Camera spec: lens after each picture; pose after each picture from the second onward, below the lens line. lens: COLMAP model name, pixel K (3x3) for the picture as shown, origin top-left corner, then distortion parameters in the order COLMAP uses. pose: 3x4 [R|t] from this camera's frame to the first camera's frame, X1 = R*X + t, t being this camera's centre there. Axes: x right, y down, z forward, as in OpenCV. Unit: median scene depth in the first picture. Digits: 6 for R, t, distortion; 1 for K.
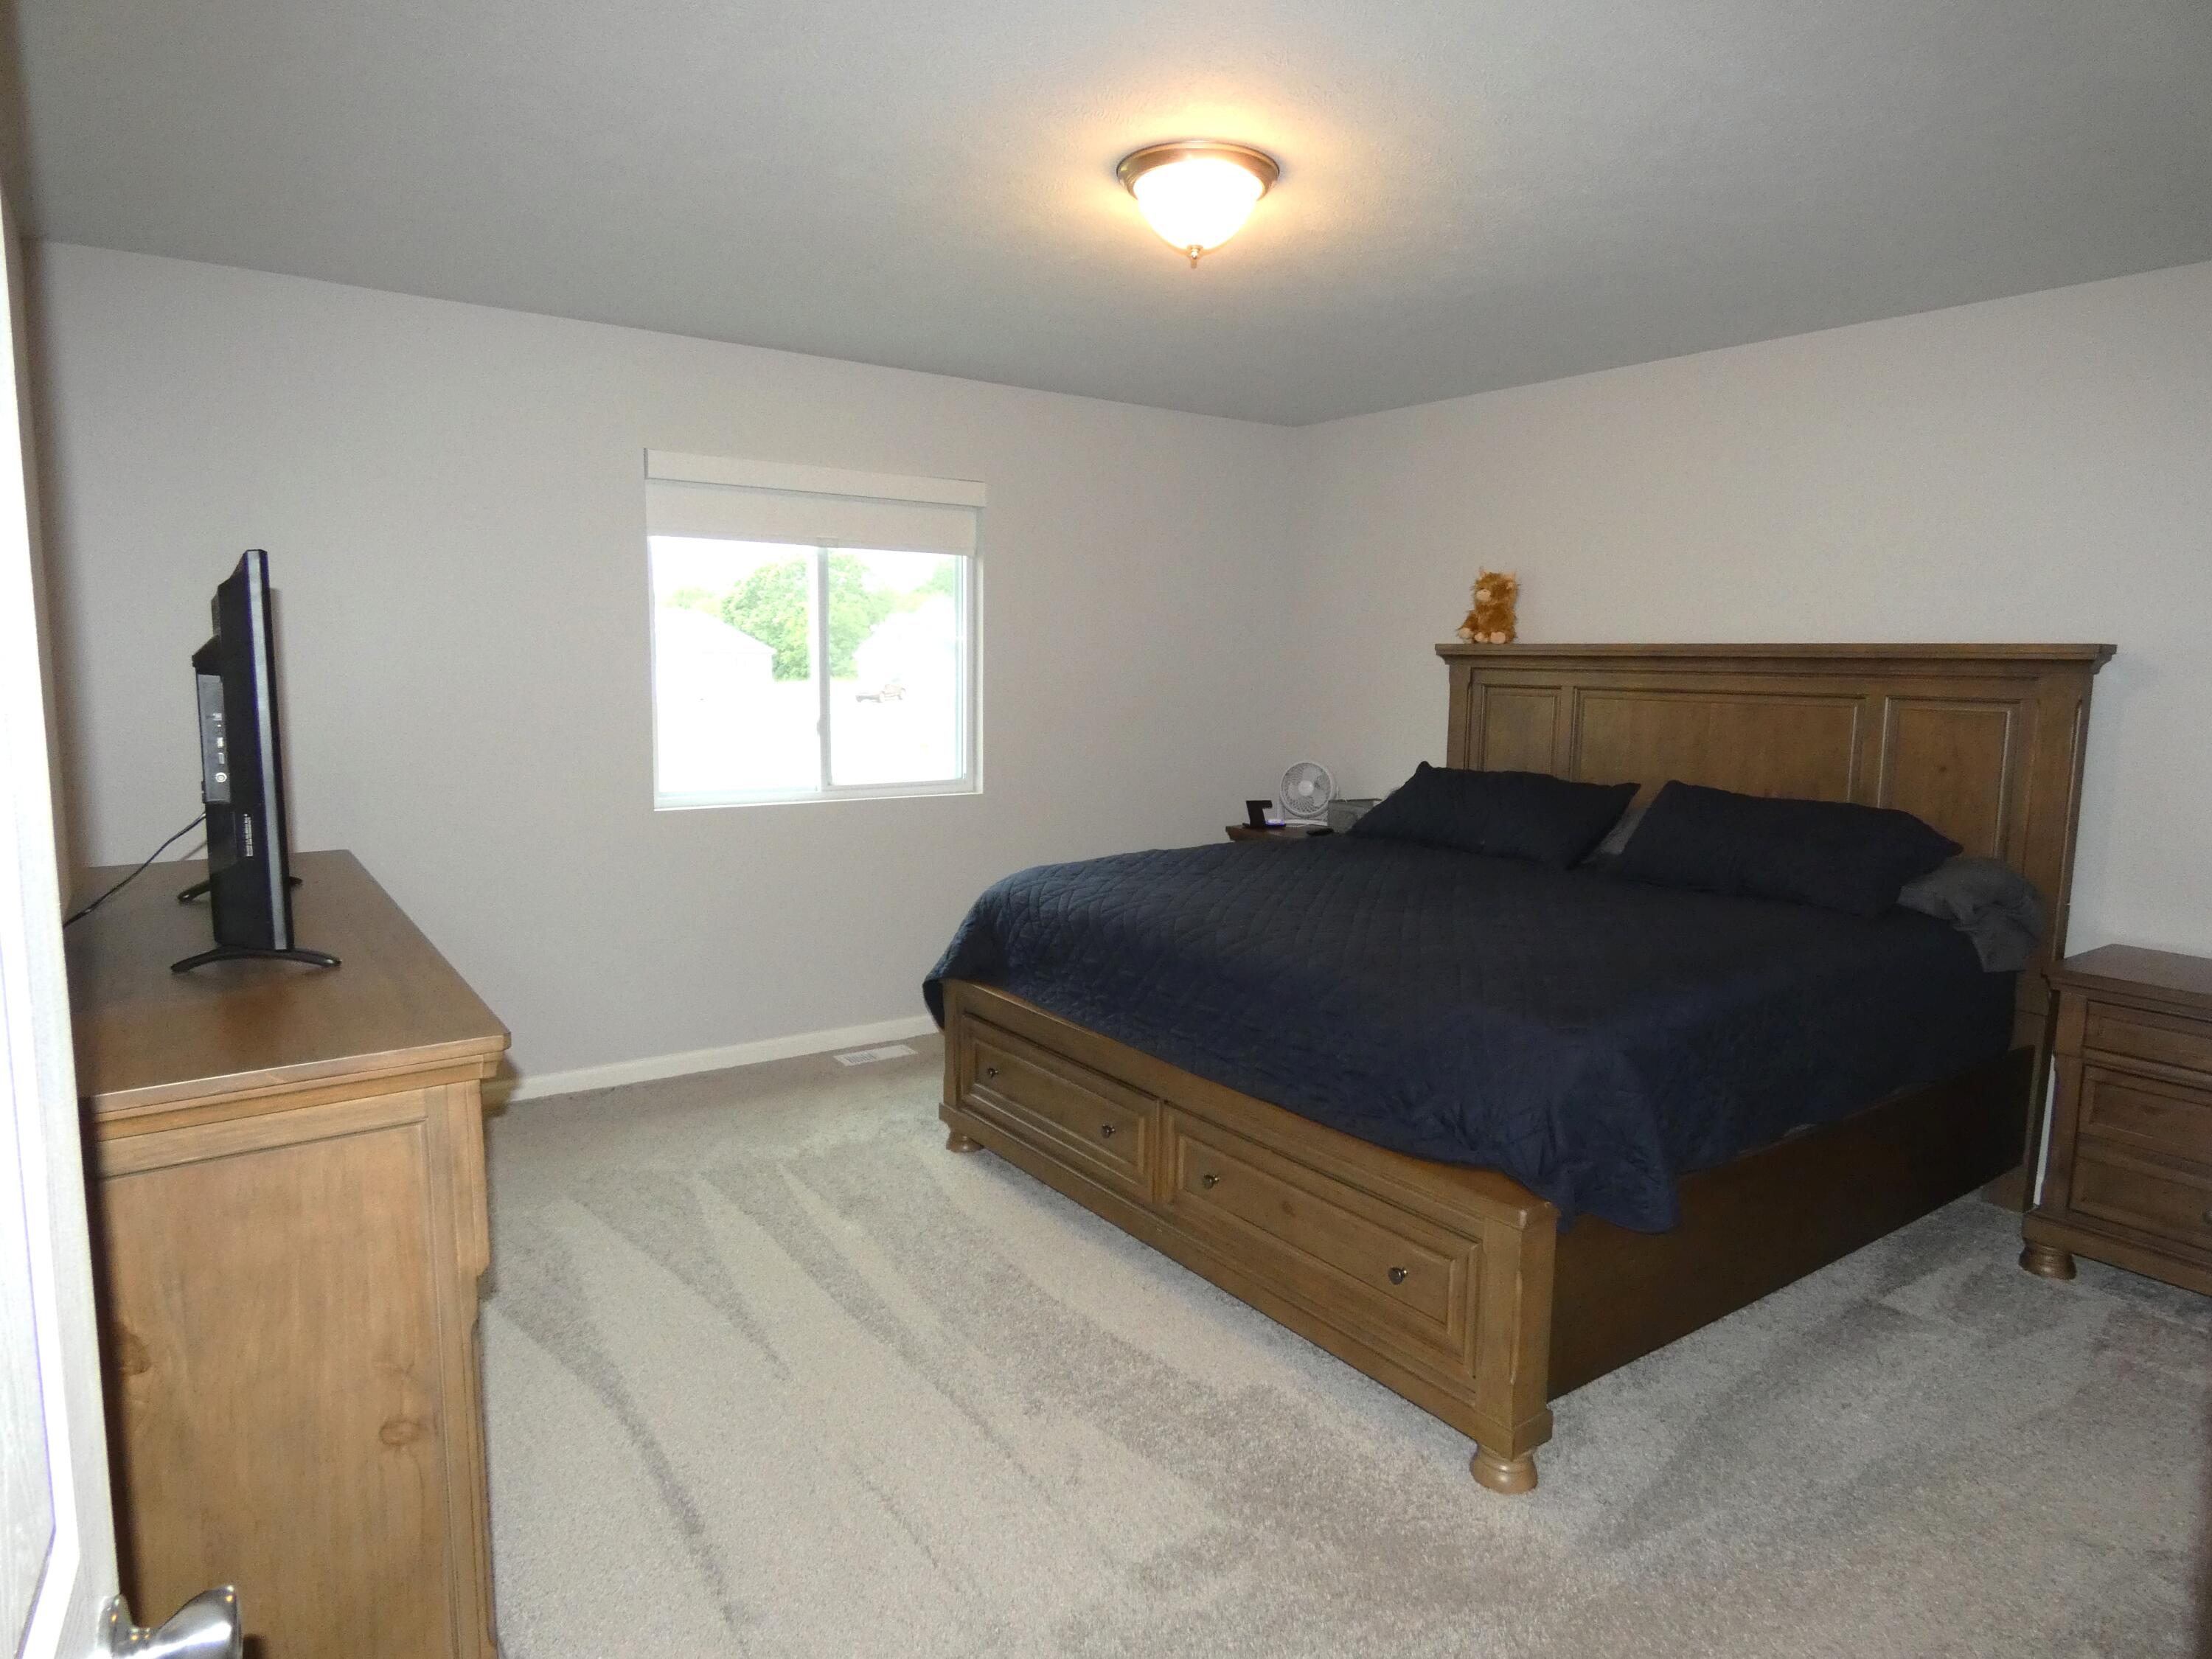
lens RADIAL K [[1311.6, 0, 1109.8], [0, 1311.6, 821.0], [0, 0, 1]] dist [-0.006269, 0.000513]
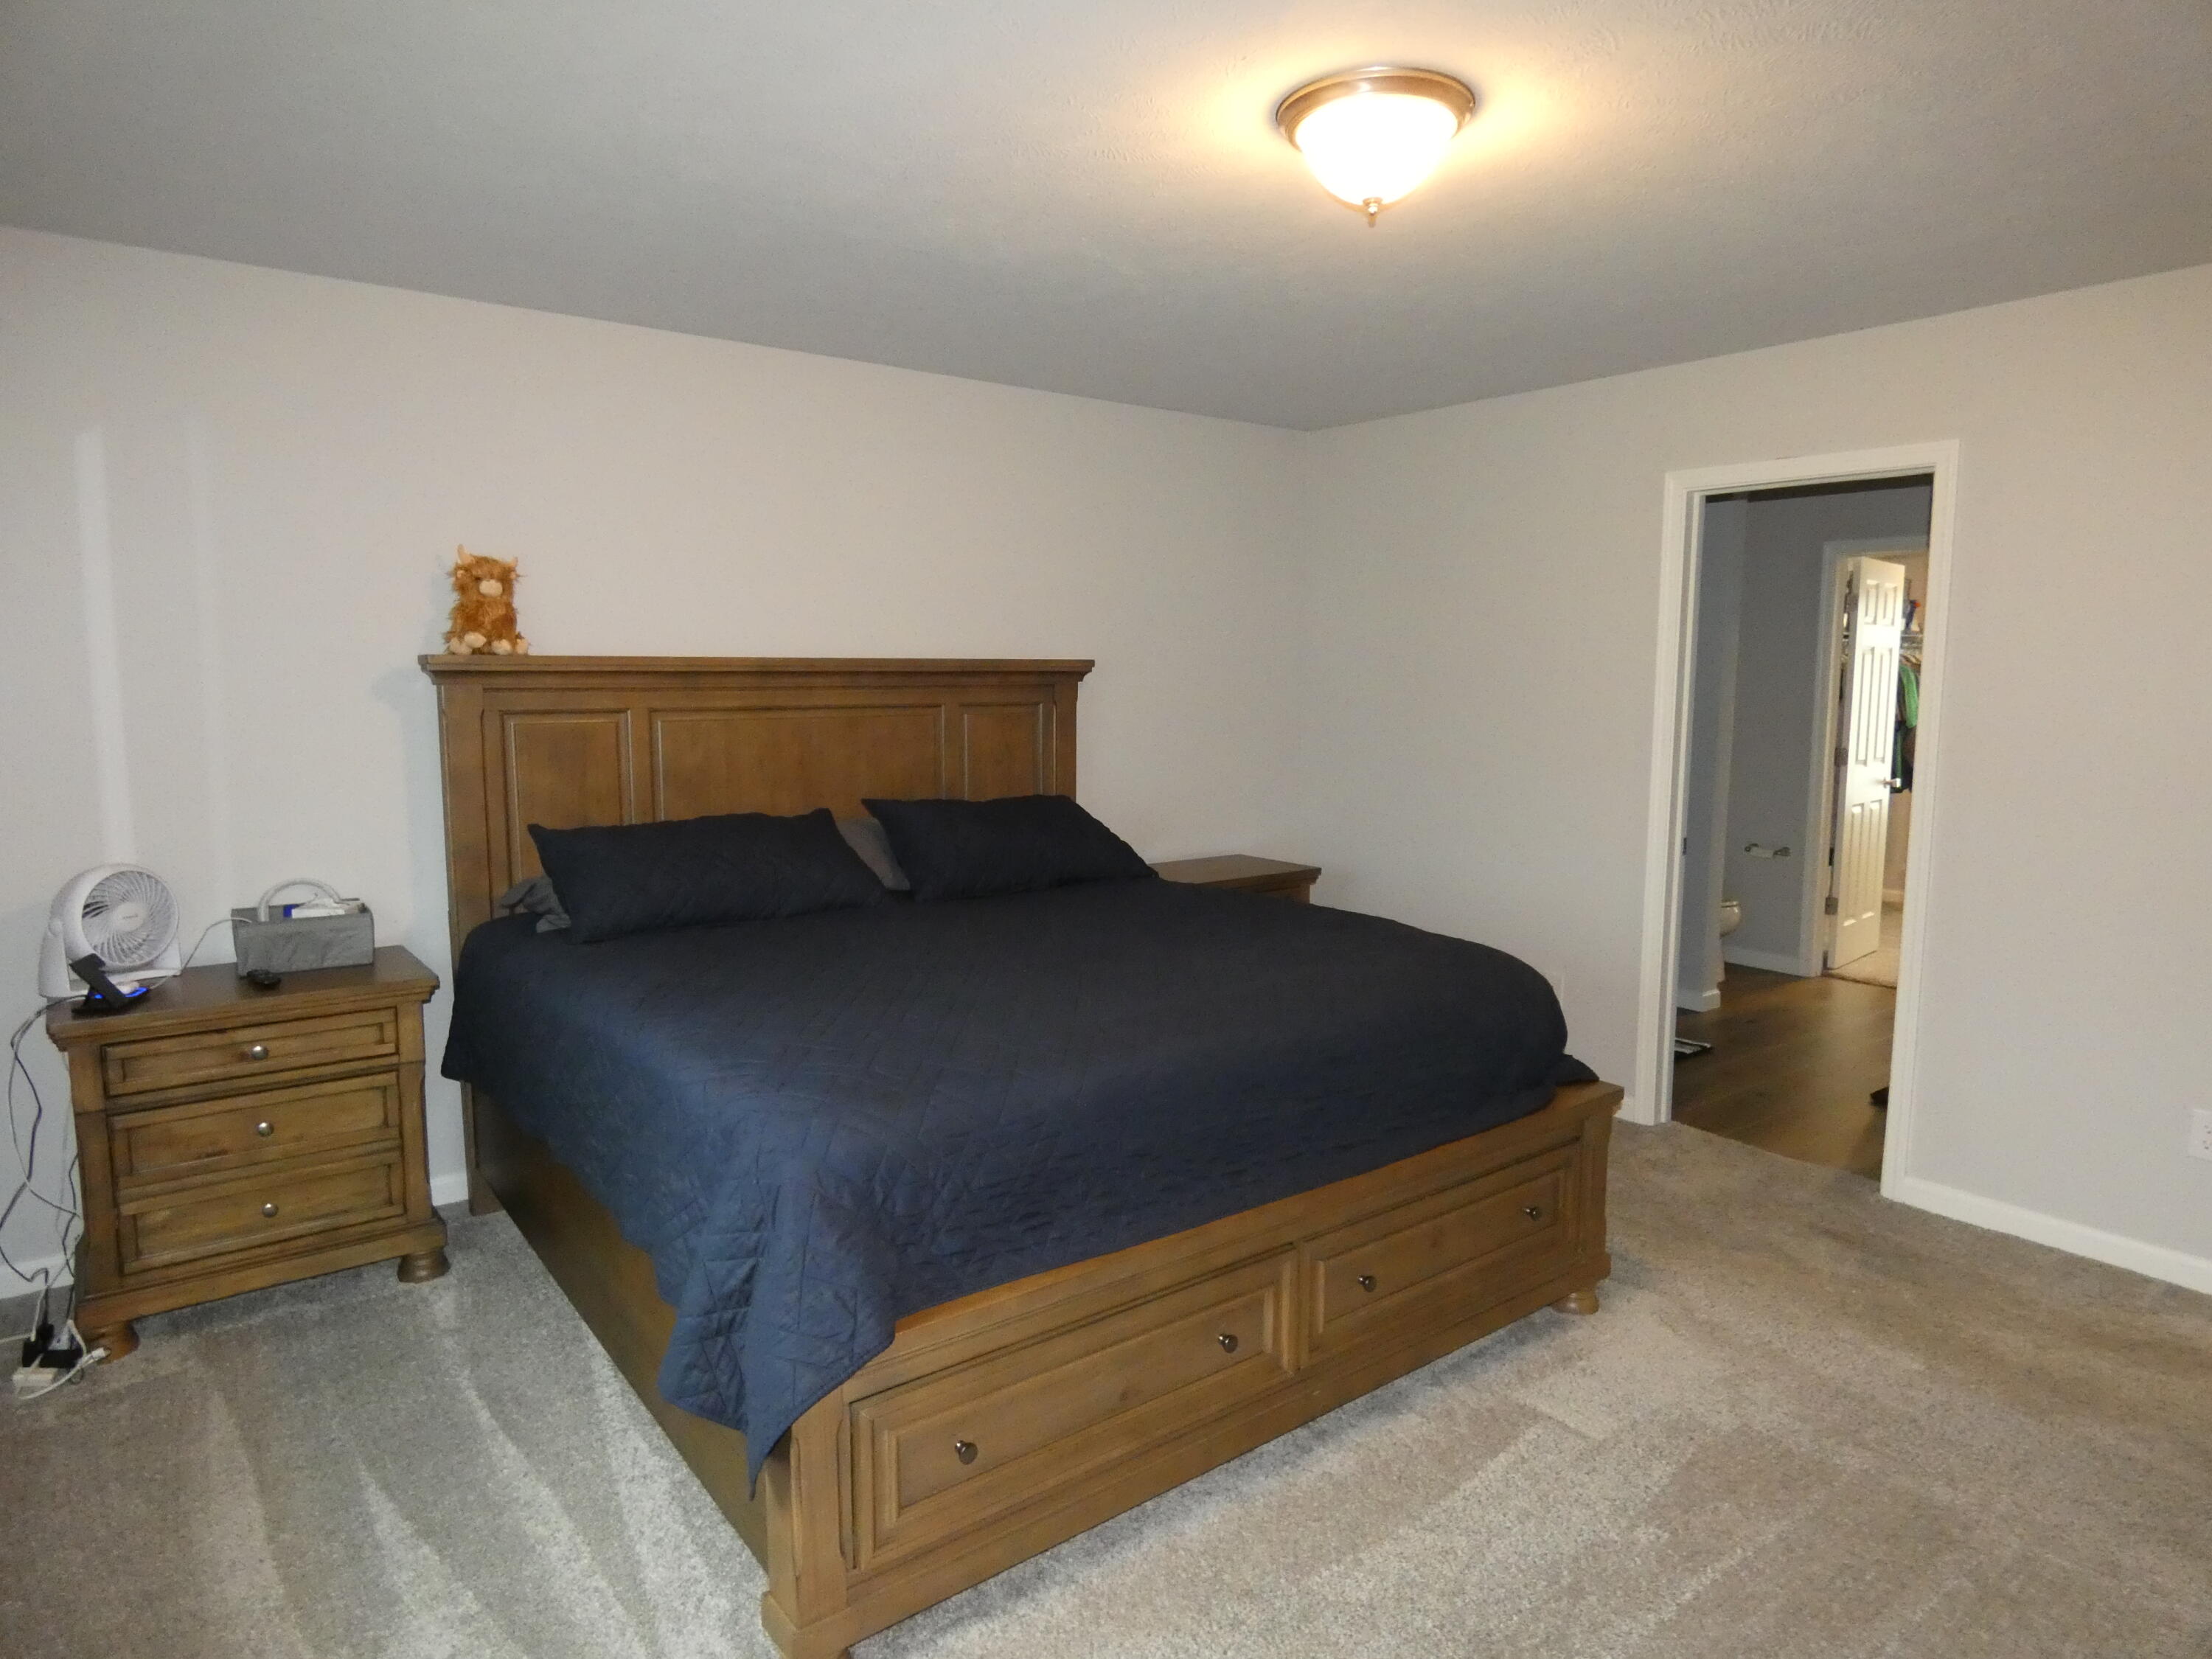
lens RADIAL K [[1311.6, 0, 1110.8], [0, 1311.6, 834.9], [0, 0, 1]] dist [-0.006269, 0.000513]
pose [[-0.032925, -0.135714, 0.990201, -0.531028], [0.121212, 0.982883, 0.138741, -0.115111], [-0.992080, 0.124592, -0.015911, 0.819293]]
